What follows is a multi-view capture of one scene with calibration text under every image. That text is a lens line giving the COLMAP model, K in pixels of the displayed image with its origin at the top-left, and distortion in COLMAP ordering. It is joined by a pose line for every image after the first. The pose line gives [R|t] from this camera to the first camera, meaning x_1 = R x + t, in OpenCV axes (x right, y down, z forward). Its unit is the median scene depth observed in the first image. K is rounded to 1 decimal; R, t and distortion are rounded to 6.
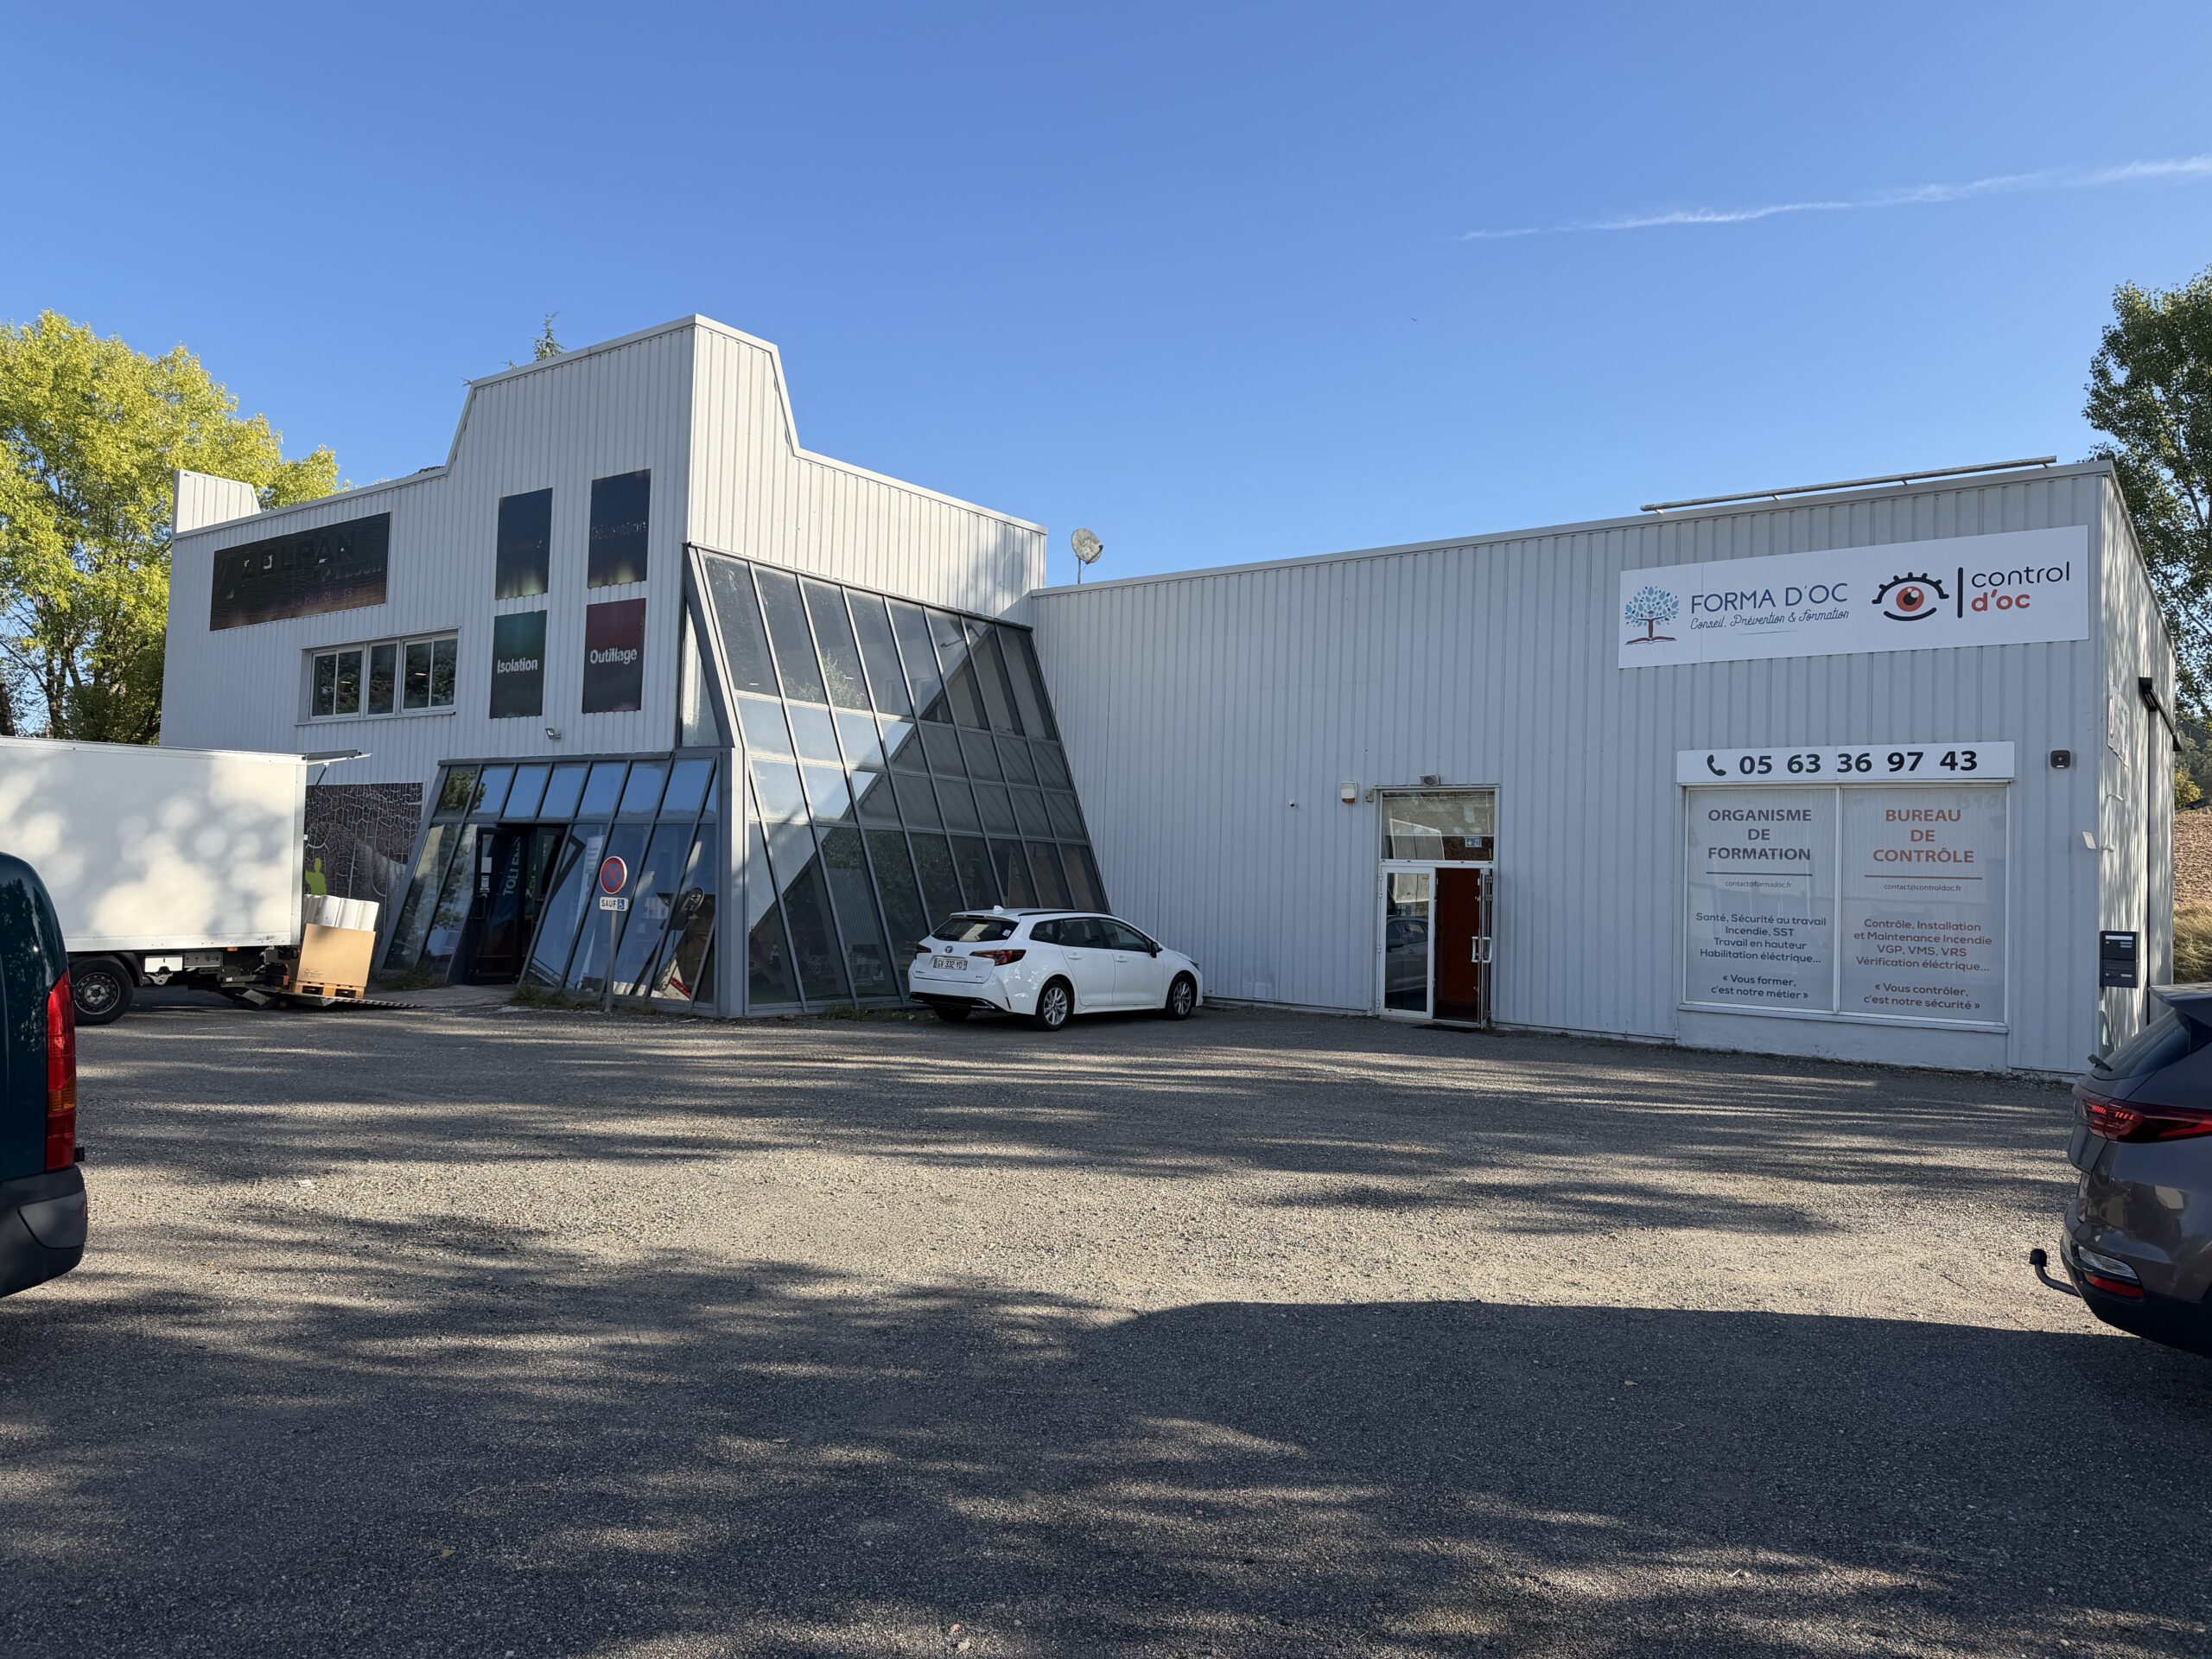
lens RADIAL K [[1564.8, 0, 1100.7], [0, 1564.8, 831.0], [0, 0, 1]] dist [0.011722, 0.003439]
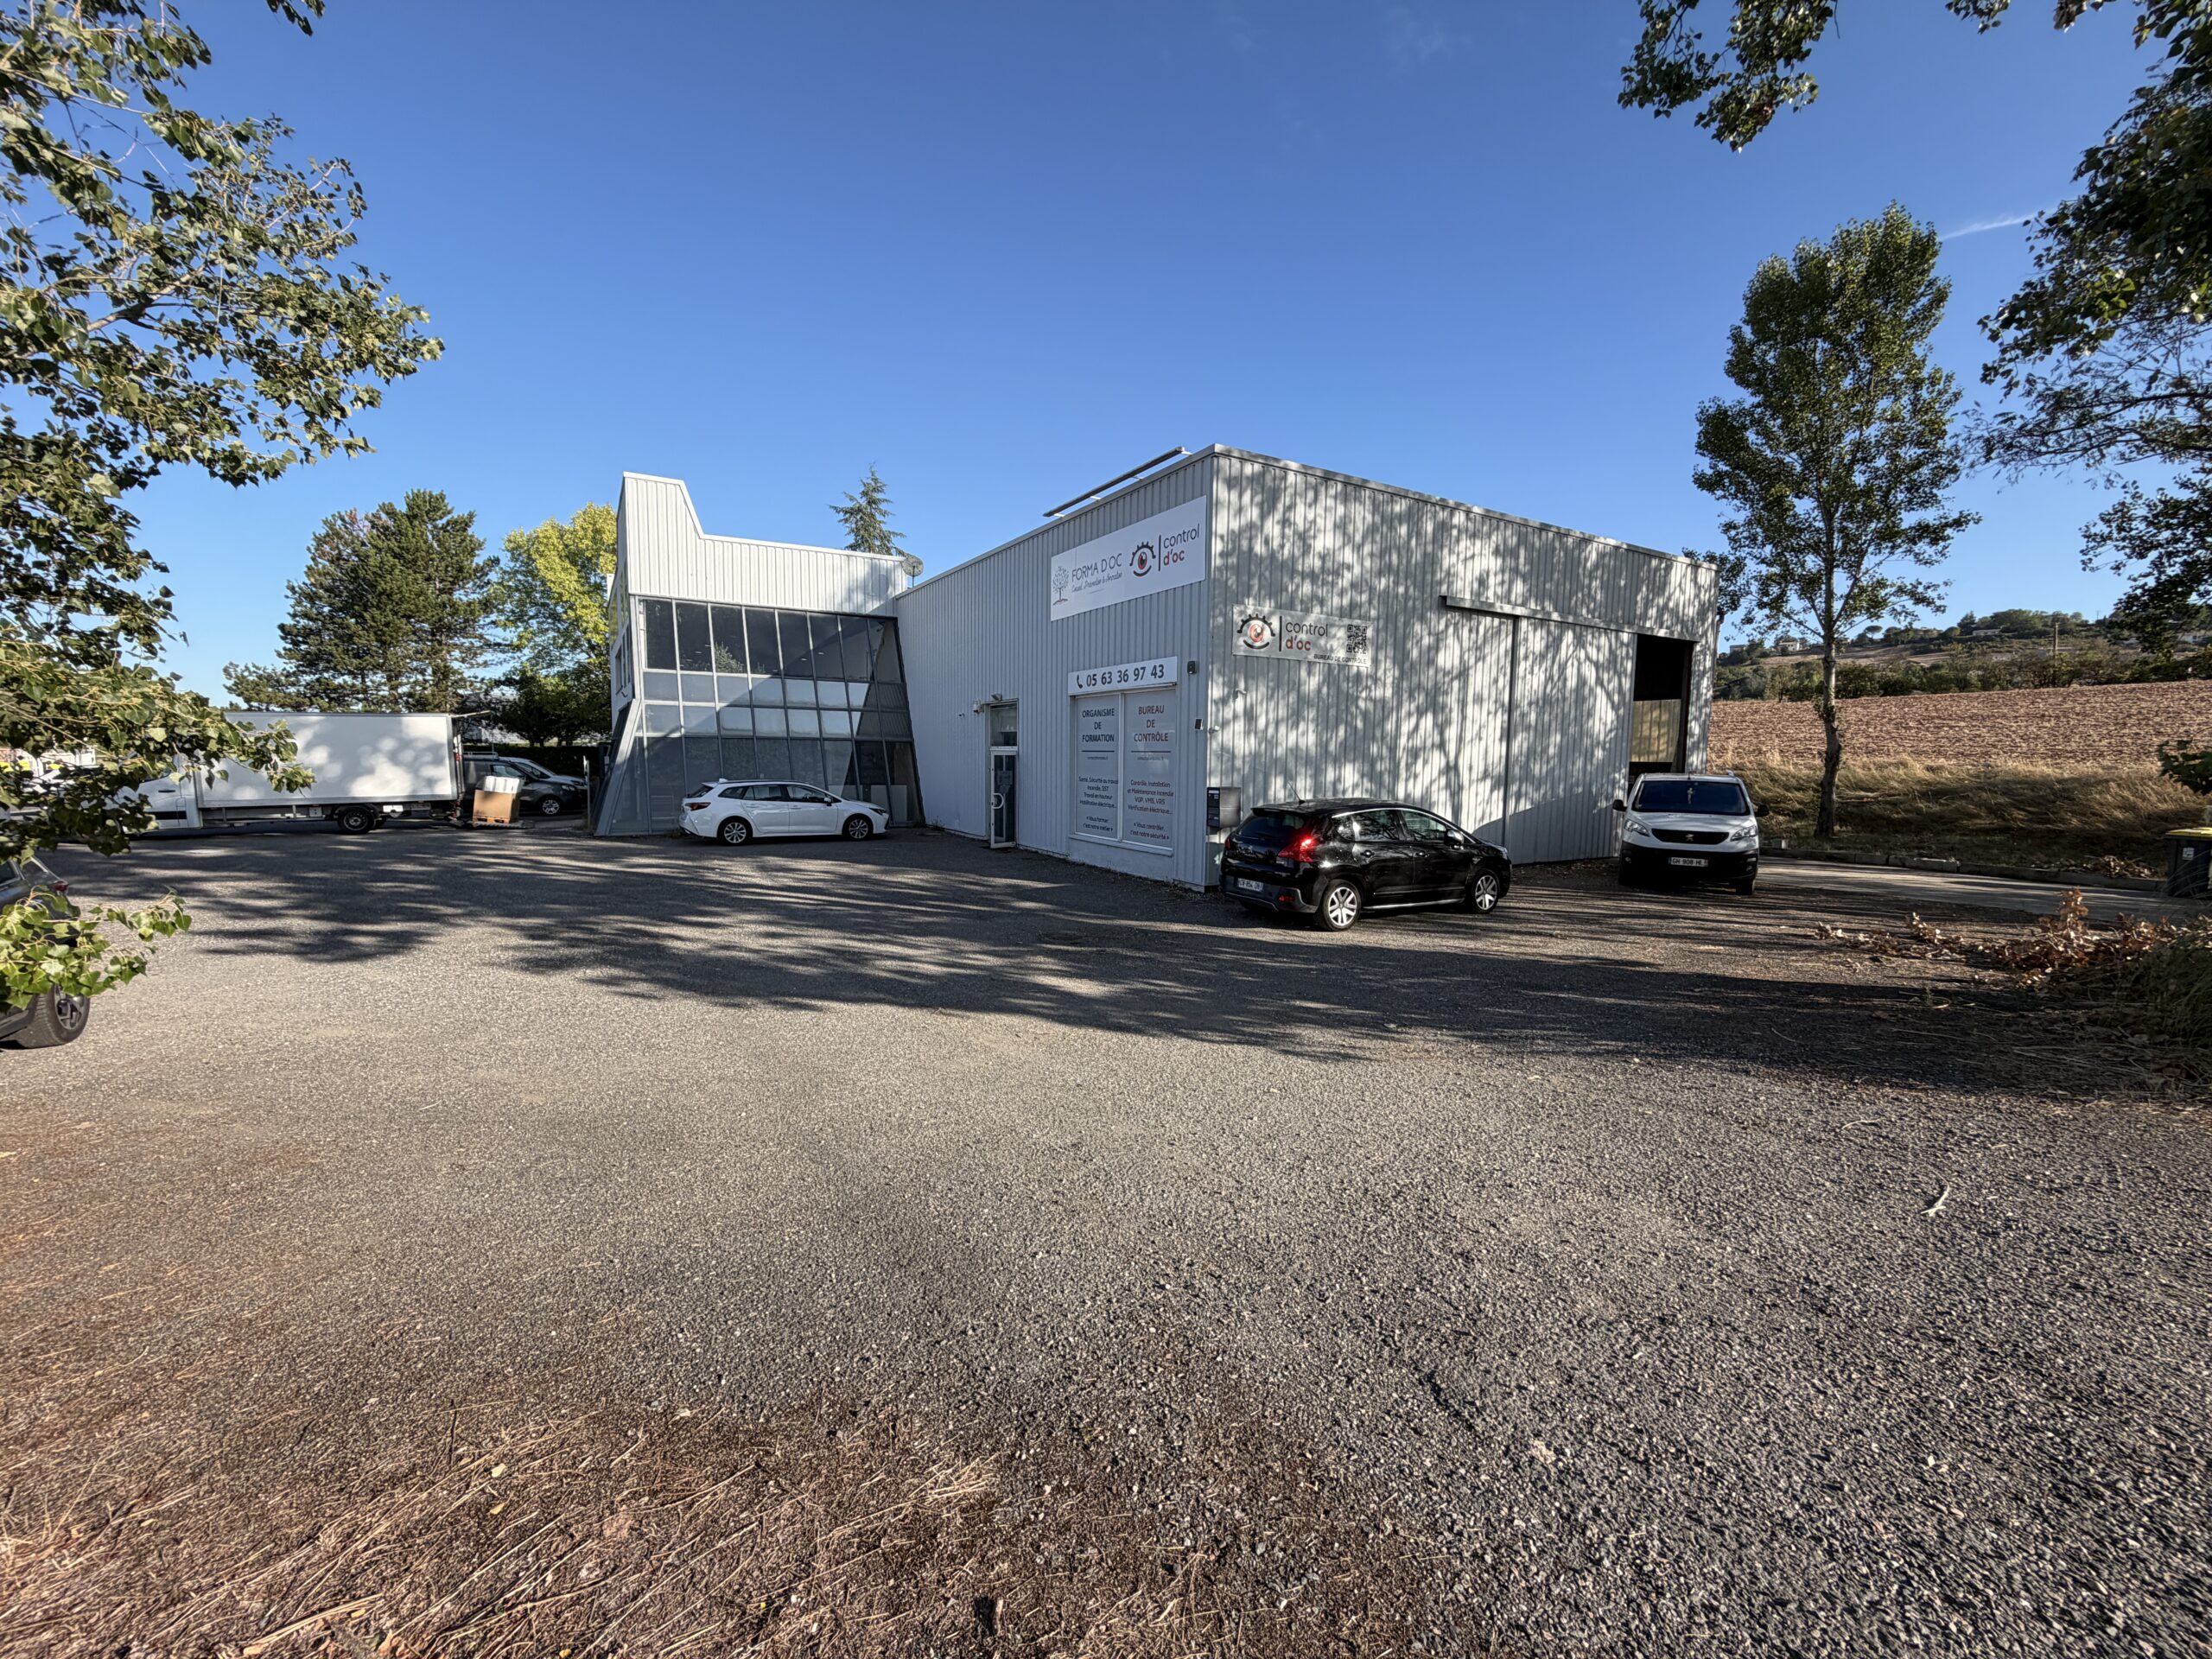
lens RADIAL K [[879.3, 0, 1104.9], [0, 879.3, 825.4], [0, 0, 1]] dist [0.001406, 0.000009]
pose [[0.924741, 0.006766, -0.380537, 0.765523], [0.037197, 0.993449, 0.108055, 0.006198], [0.378775, -0.114077, 0.918431, 0.203061]]
